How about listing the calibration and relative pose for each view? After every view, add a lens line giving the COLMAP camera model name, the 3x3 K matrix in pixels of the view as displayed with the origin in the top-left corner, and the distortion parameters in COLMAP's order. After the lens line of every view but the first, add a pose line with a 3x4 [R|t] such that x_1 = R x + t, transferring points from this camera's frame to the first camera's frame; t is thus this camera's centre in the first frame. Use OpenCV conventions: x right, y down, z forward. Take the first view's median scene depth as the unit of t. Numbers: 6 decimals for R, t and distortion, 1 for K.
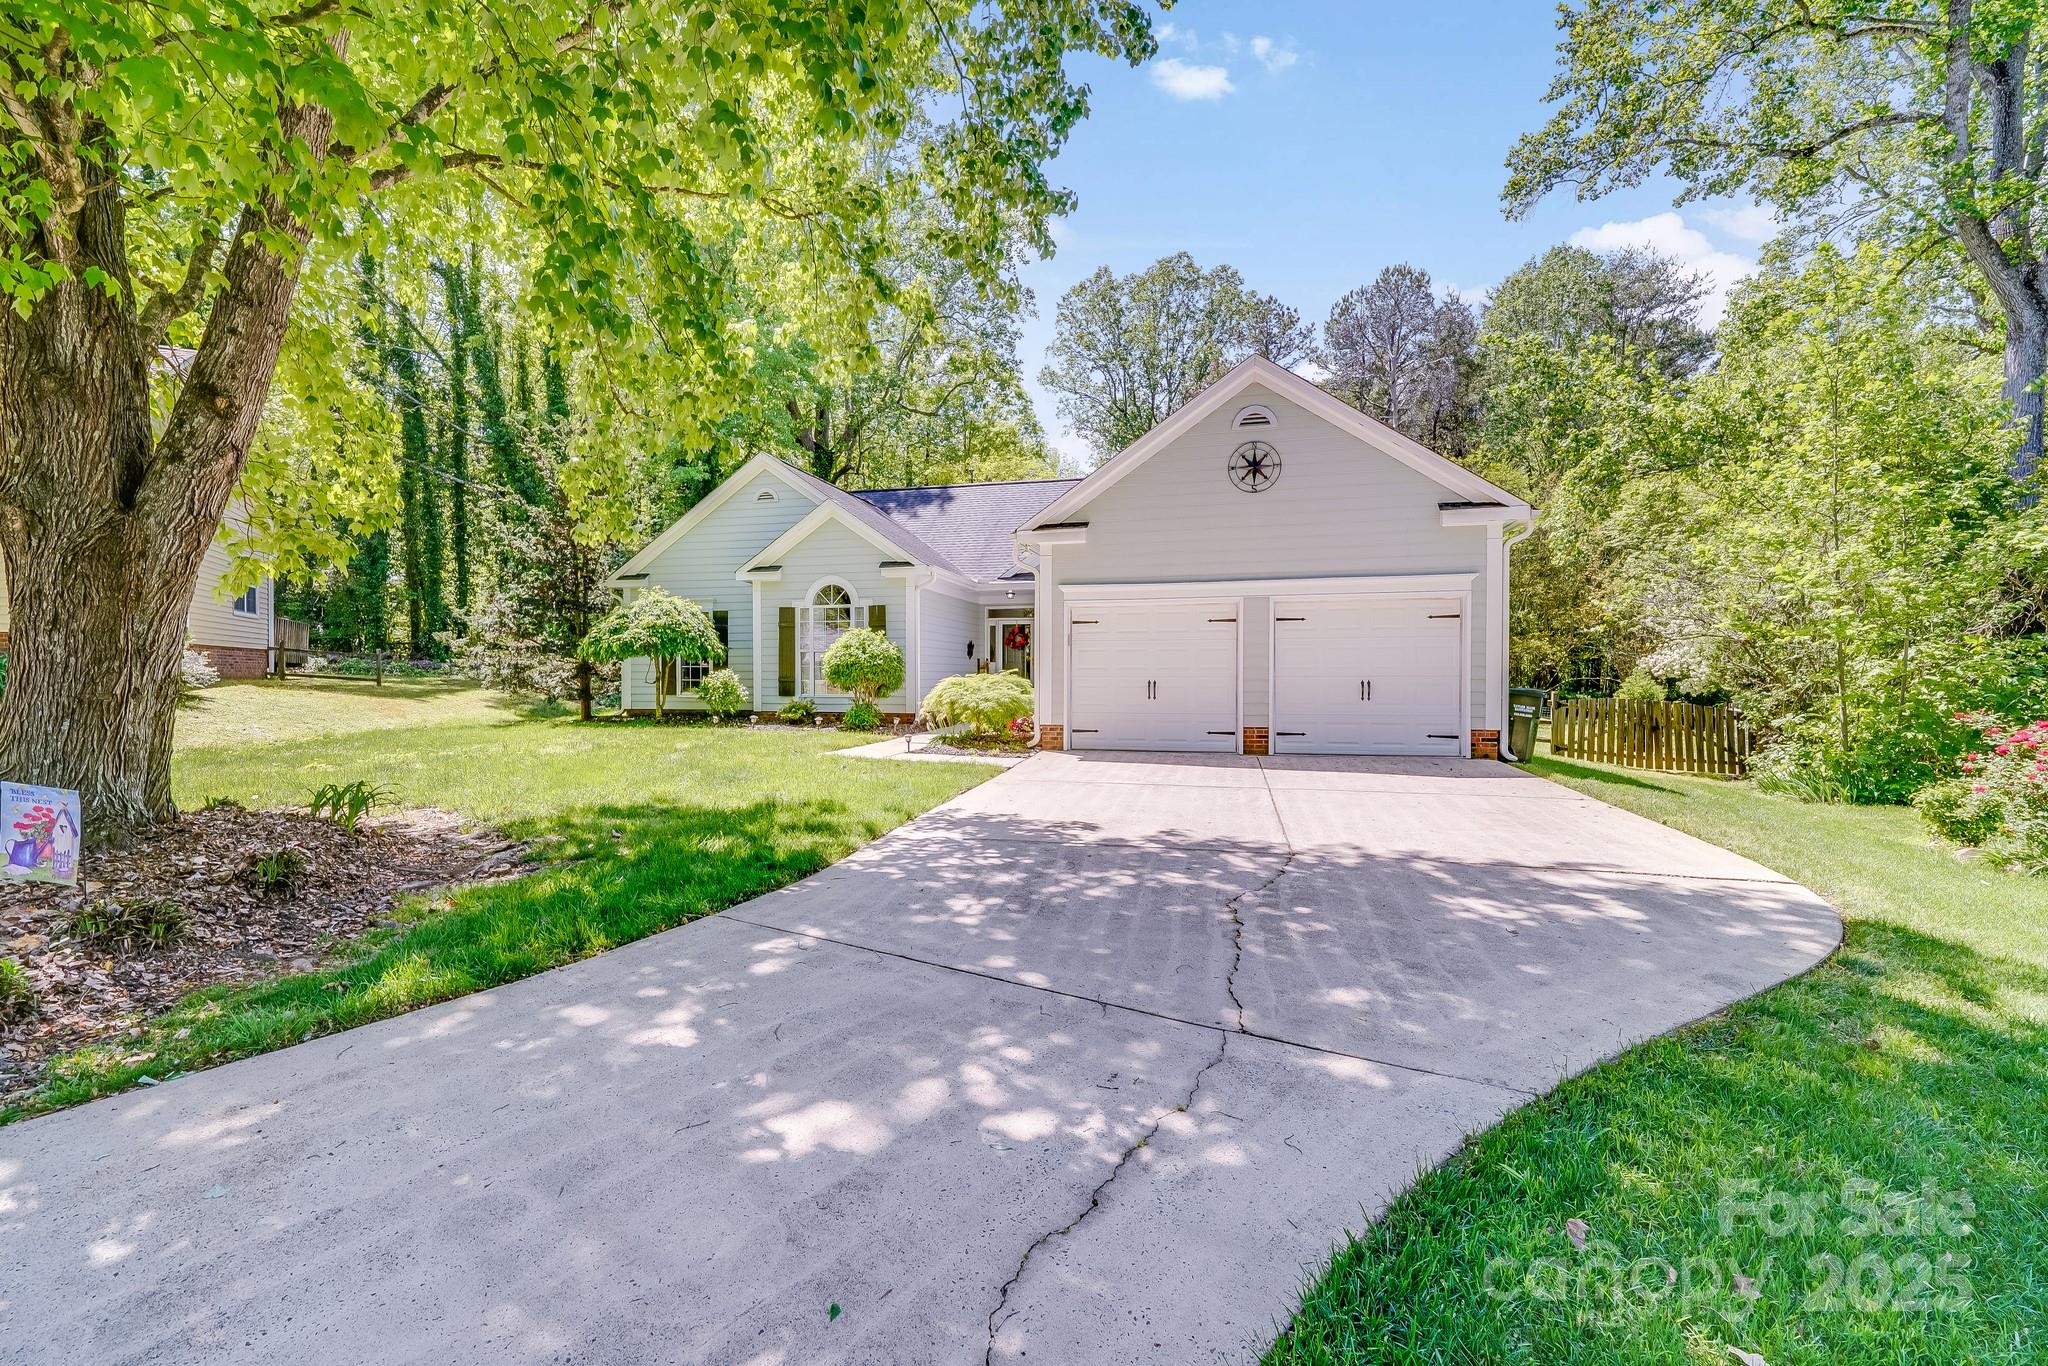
lens RADIAL K [[843.4, 0, 1017.0], [0, 843.4, 669.0], [0, 0, 1]] dist [-0.001462, -0.005460]
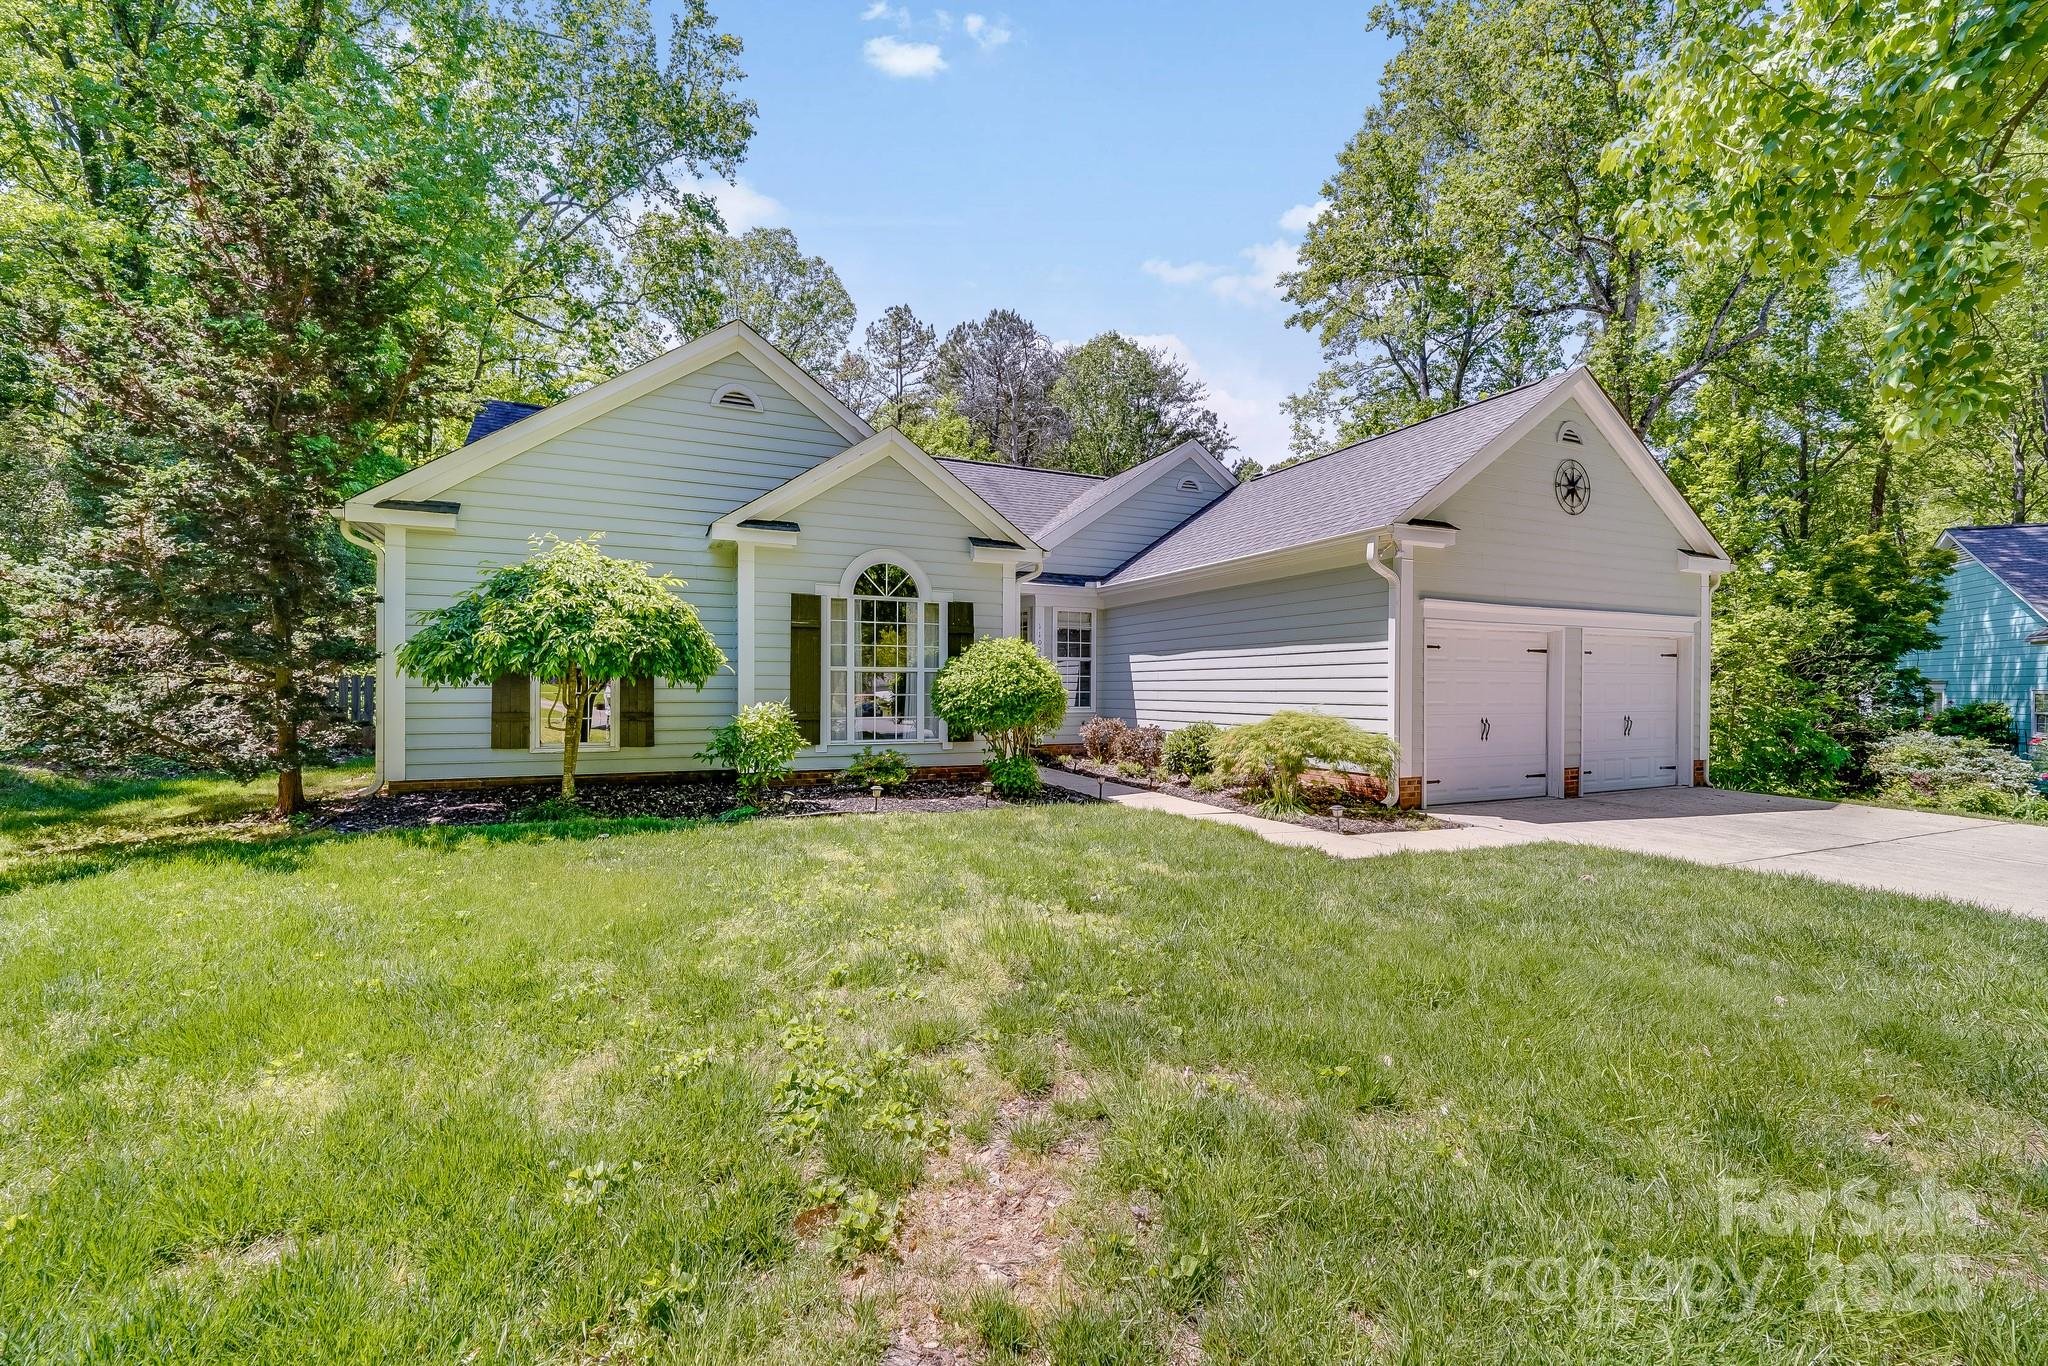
lens RADIAL K [[843.4, 0, 1017.0], [0, 843.4, 669.0], [0, 0, 1]] dist [-0.001462, -0.005460]
pose [[0.782624, 0.020120, 0.622169, -0.527437], [-0.008822, 0.999736, -0.021232, -0.010307], [-0.622432, 0.011128, 0.782595, 0.452221]]
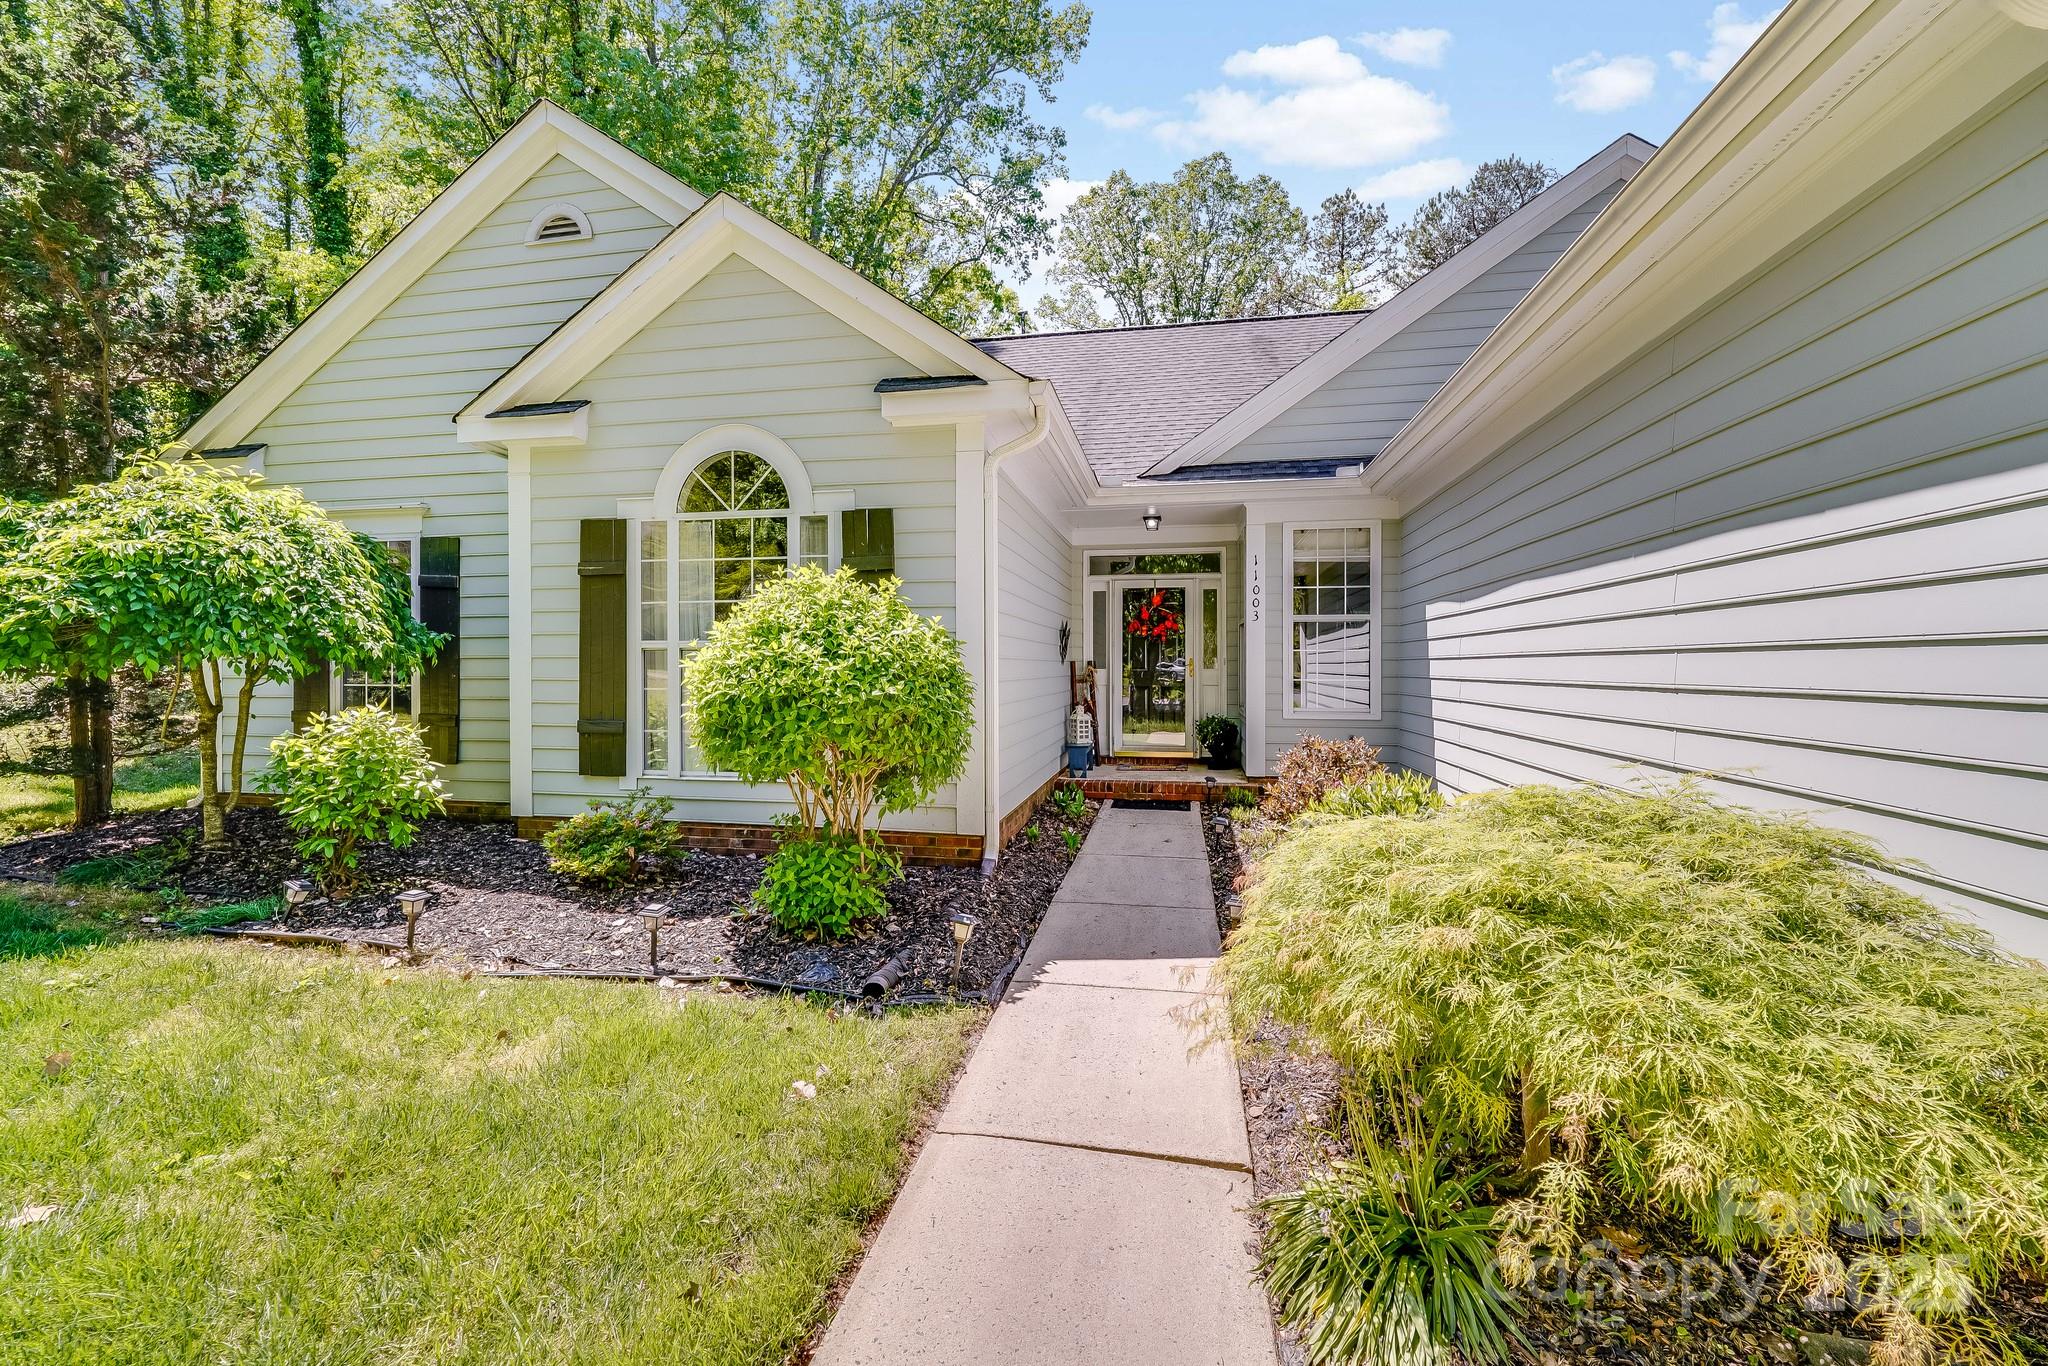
lens RADIAL K [[837.9, 0, 1015.9], [0, 837.9, 664.9], [0, 0, 1]] dist [-0.000590, -0.006900]
pose [[0.998732, 0.002000, 0.050312, -0.120937], [-0.002287, 0.999981, 0.005654, -0.015607], [-0.050300, -0.005762, 0.998718, 0.650075]]
